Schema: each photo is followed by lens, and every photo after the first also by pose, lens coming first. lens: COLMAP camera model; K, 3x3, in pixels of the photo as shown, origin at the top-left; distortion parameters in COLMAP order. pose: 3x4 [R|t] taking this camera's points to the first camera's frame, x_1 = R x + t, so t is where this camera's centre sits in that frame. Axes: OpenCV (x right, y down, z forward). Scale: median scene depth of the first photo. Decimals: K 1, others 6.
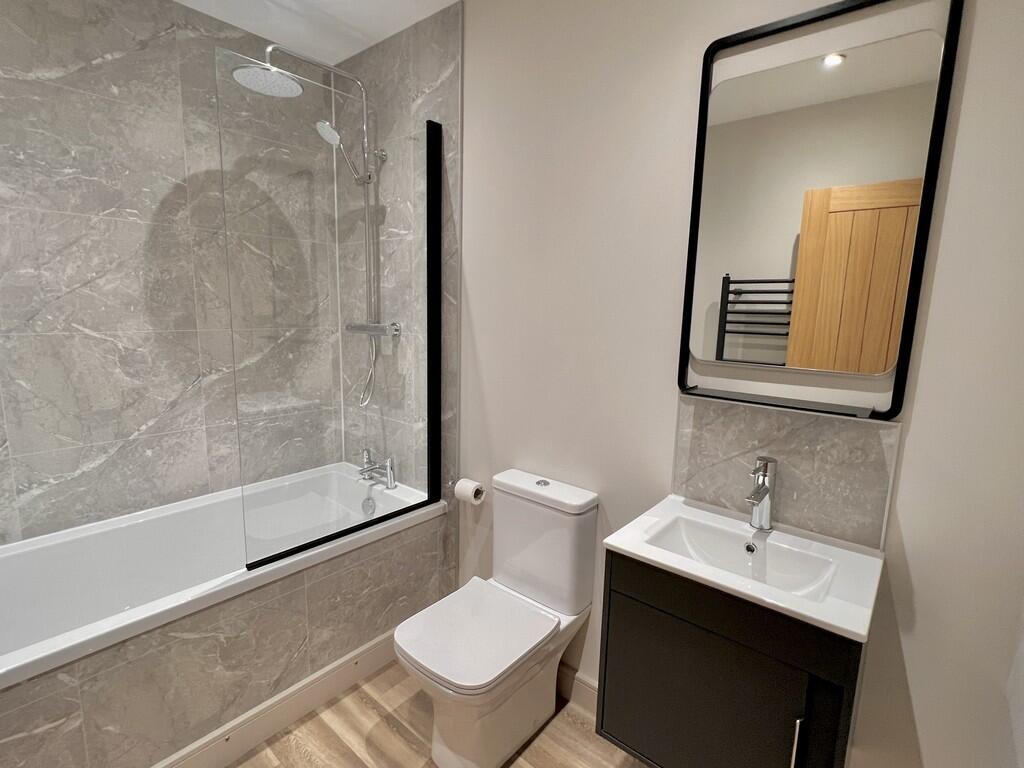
lens RADIAL K [[490.8, 0, 510.2], [0, 490.8, 382.6], [0, 0, 1]] dist [-0.002522, 0.000116]
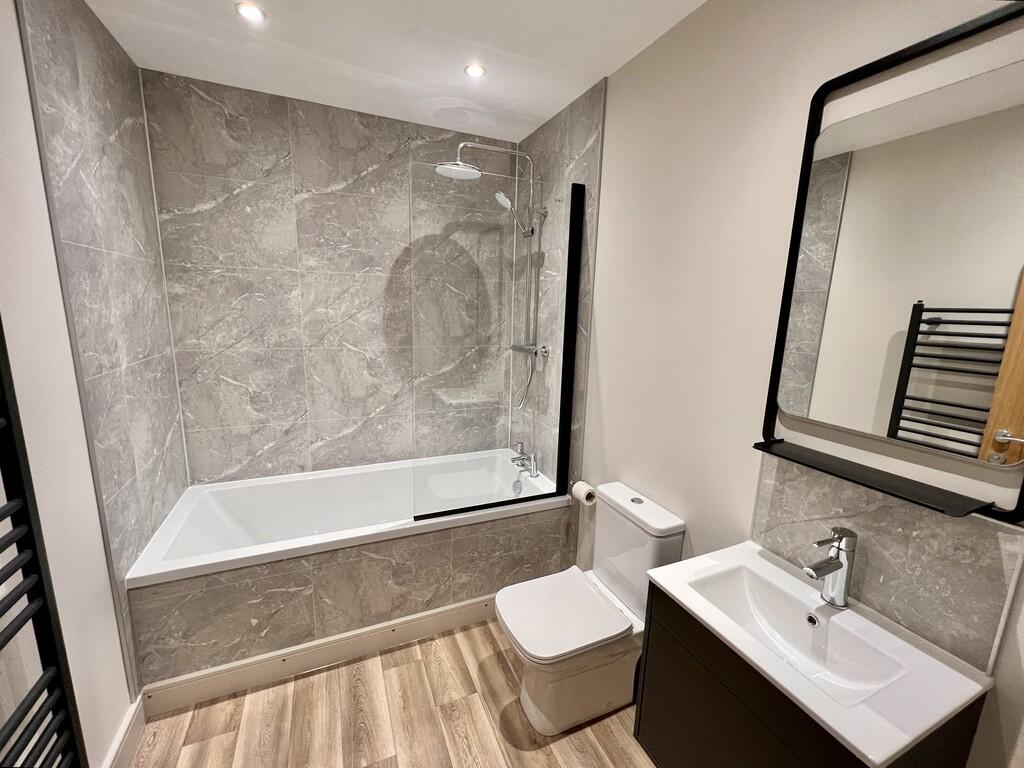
lens RADIAL K [[414.4, 0, 512.0], [0, 414.4, 384.0], [0, 0, 1]] dist [-0.001454, -0.000369]
pose [[0.902094, 0.082753, -0.423531, 0.175083], [-0.075512, 0.996569, 0.033883, -0.068060], [0.424882, 0.001416, 0.905248, 0.014300]]
